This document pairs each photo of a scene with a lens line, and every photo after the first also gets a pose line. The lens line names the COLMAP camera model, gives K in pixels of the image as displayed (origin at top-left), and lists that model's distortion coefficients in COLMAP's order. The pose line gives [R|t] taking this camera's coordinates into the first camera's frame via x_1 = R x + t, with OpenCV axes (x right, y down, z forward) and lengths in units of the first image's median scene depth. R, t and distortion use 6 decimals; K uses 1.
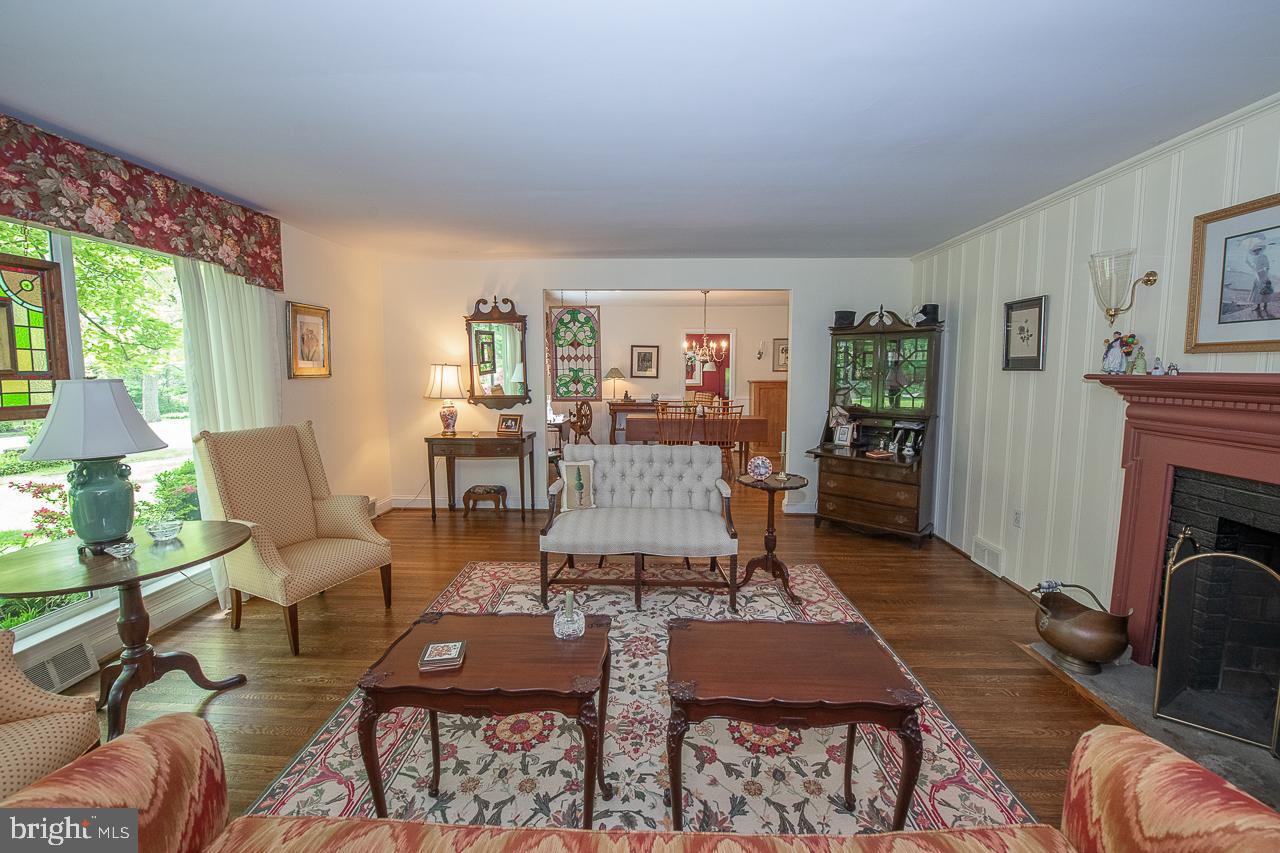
lens RADIAL K [[509.6, 0, 645.6], [0, 509.6, 420.7], [0, 0, 1]] dist [-0.015283, -0.002417]
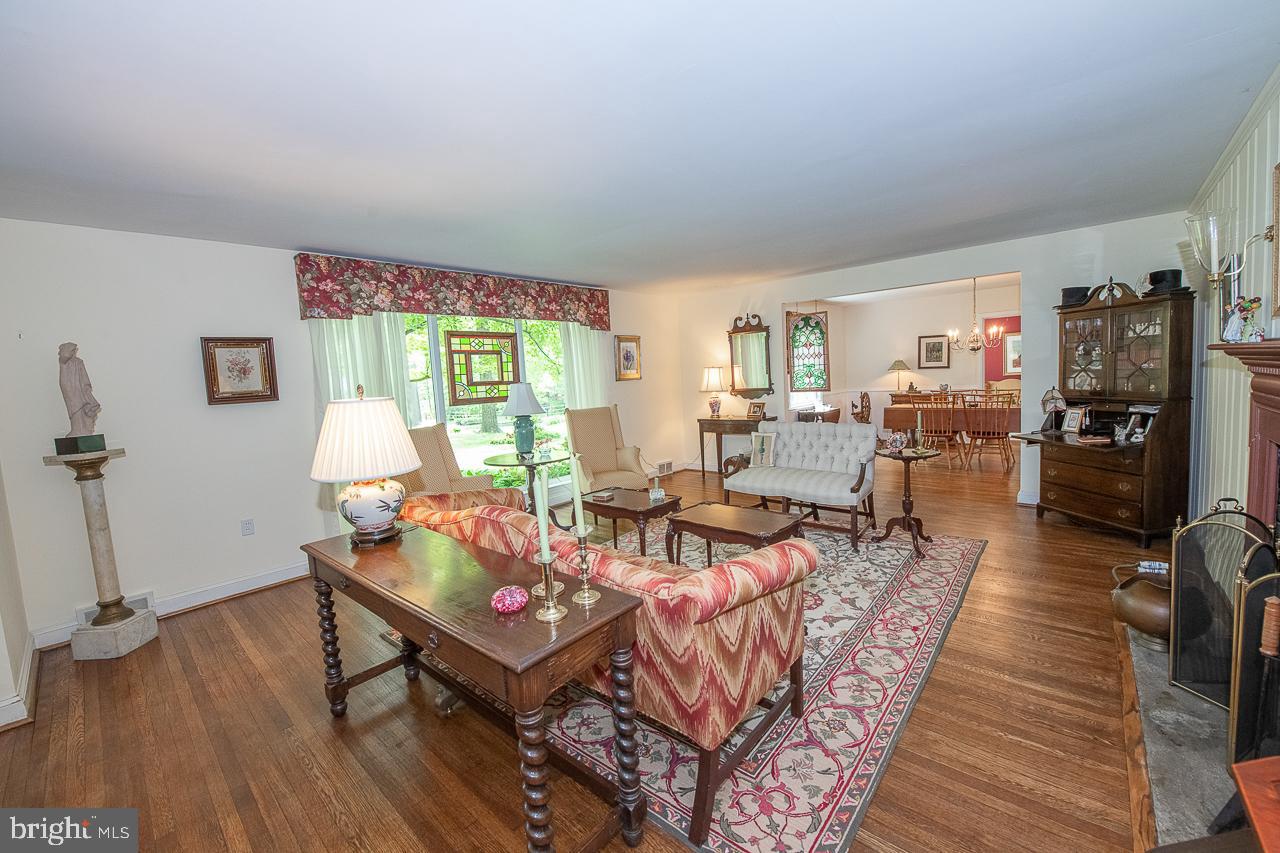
lens RADIAL K [[509.6, 0, 645.7], [0, 509.6, 422.0], [0, 0, 1]] dist [-0.015283, -0.002417]
pose [[0.770087, 0.014864, -0.637766, 0.547995], [-0.010571, 0.999889, 0.010540, 0.041948], [0.637852, -0.001375, 0.770158, -0.299646]]
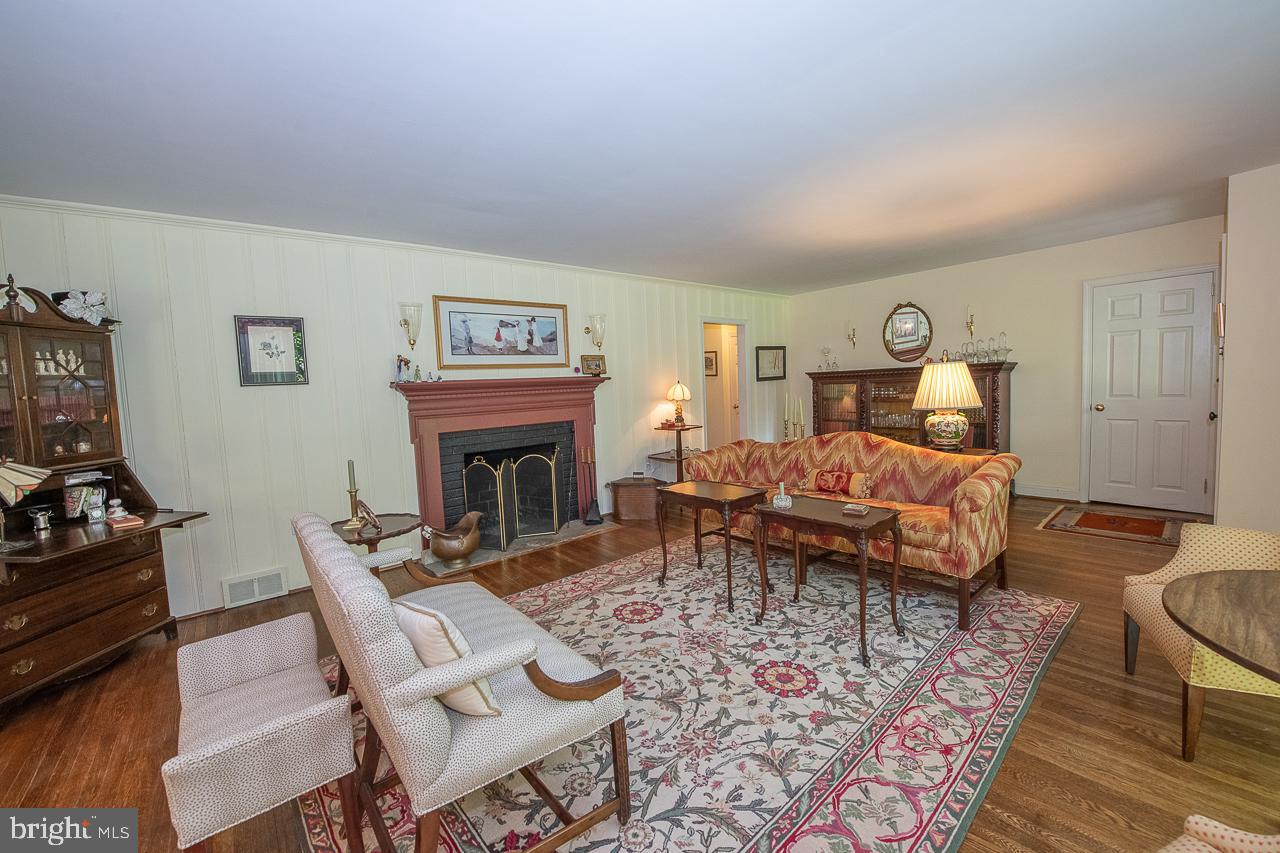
lens RADIAL K [[509.6, 0, 640.7], [0, 509.6, 422.3], [0, 0, 1]] dist [-0.015283, -0.002417]
pose [[-0.665921, -0.025027, 0.745602, -0.547798], [0.120710, 0.982653, 0.140793, -0.084650], [-0.736192, 0.183759, -0.651348, 1.195347]]
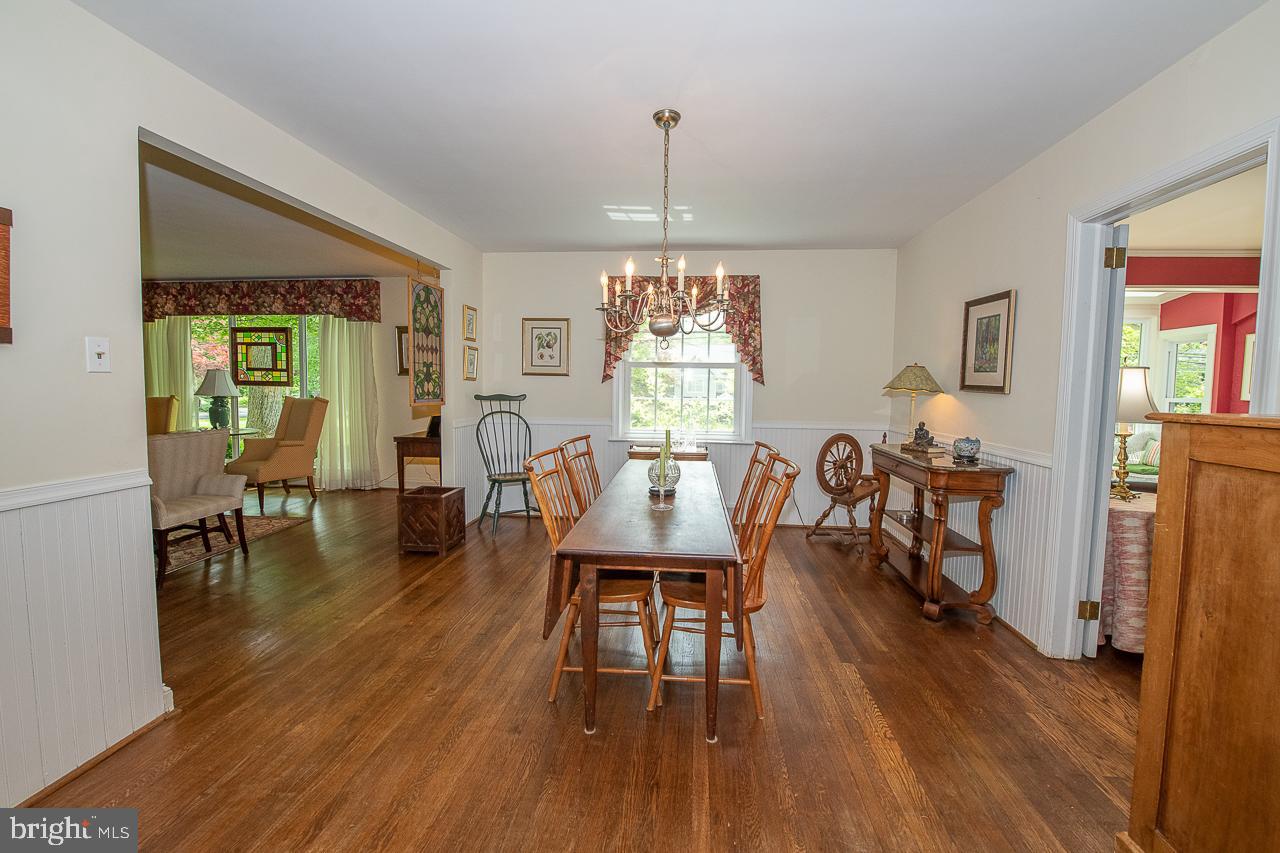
lens RADIAL K [[509.6, 0, 649.1], [0, 509.6, 429.5], [0, 0, 1]] dist [-0.015283, -0.002417]
pose [[-0.055417, 0.065401, -0.996319, 1.008719], [-0.116575, 0.990604, 0.071510, -0.142571], [0.991635, 0.120109, -0.047273, 2.227450]]
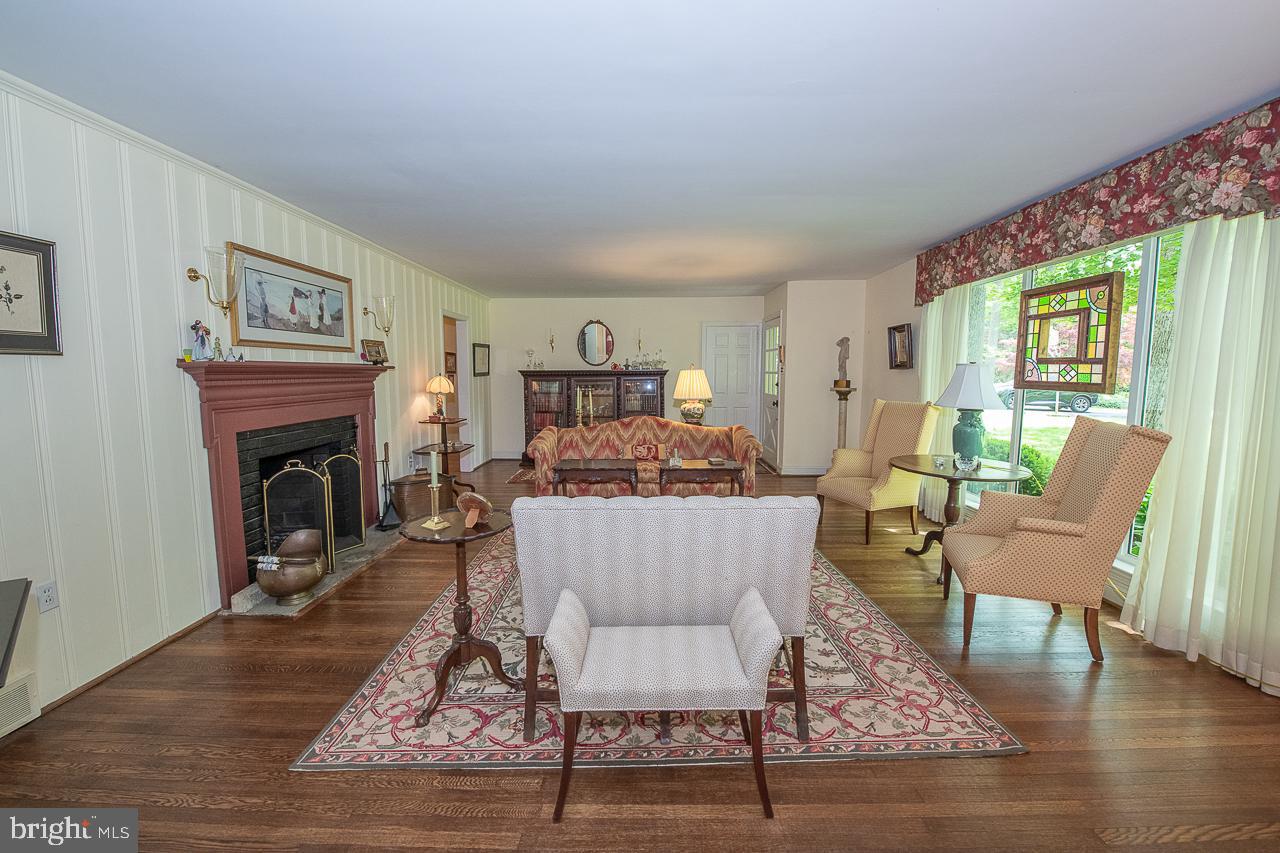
lens RADIAL K [[509.6, 0, 644.0], [0, 509.6, 423.7], [0, 0, 1]] dist [-0.015283, -0.002417]
pose [[-0.999794, 0.003888, -0.019942, 0.026671], [-0.000213, 0.979458, 0.201648, -0.142154], [0.020316, 0.201610, -0.979255, 1.665224]]
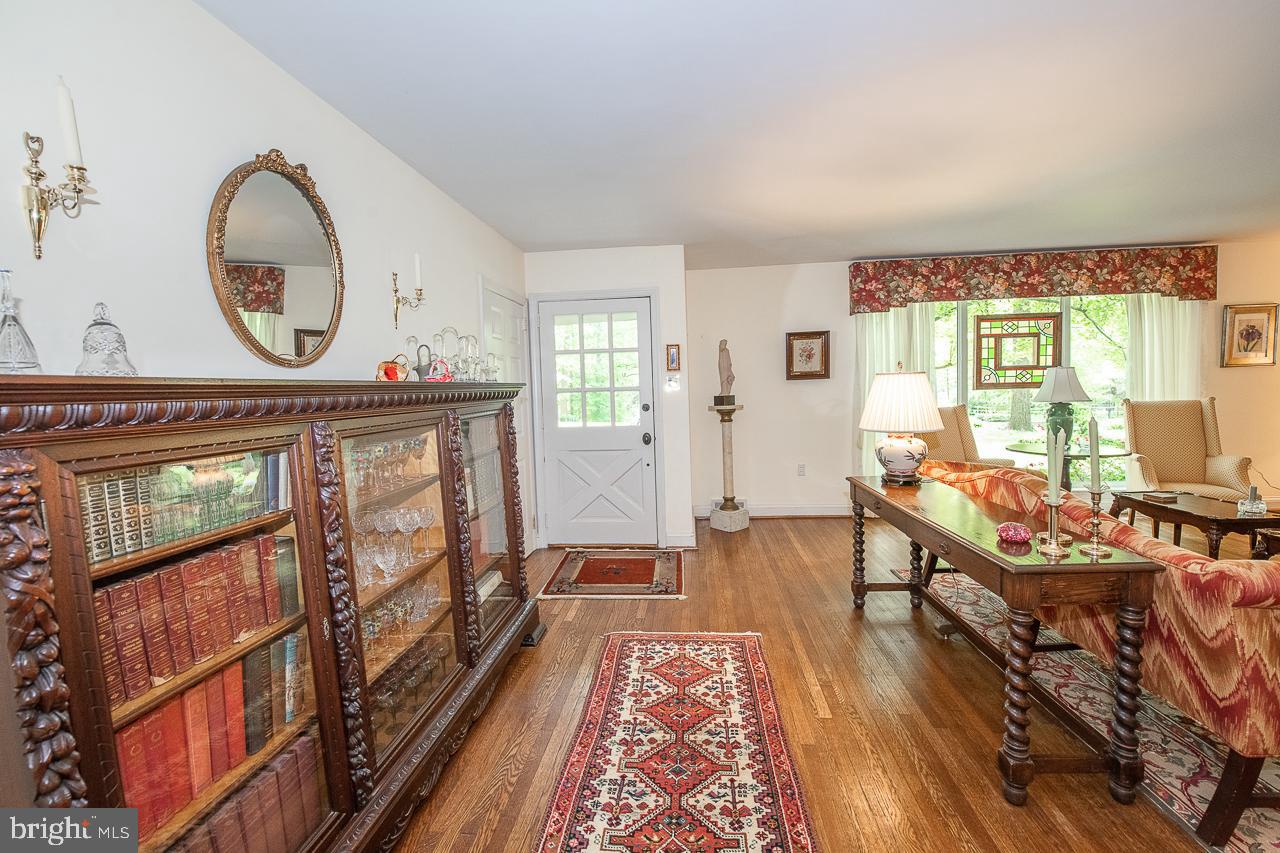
lens RADIAL K [[509.6, 0, 644.3], [0, 509.6, 418.8], [0, 0, 1]] dist [-0.015283, -0.002417]
pose [[-0.062765, 0.058377, -0.996320, 0.728976], [-0.068975, 0.995647, 0.062683, 0.077299], [0.995642, 0.072656, -0.058466, -0.402061]]
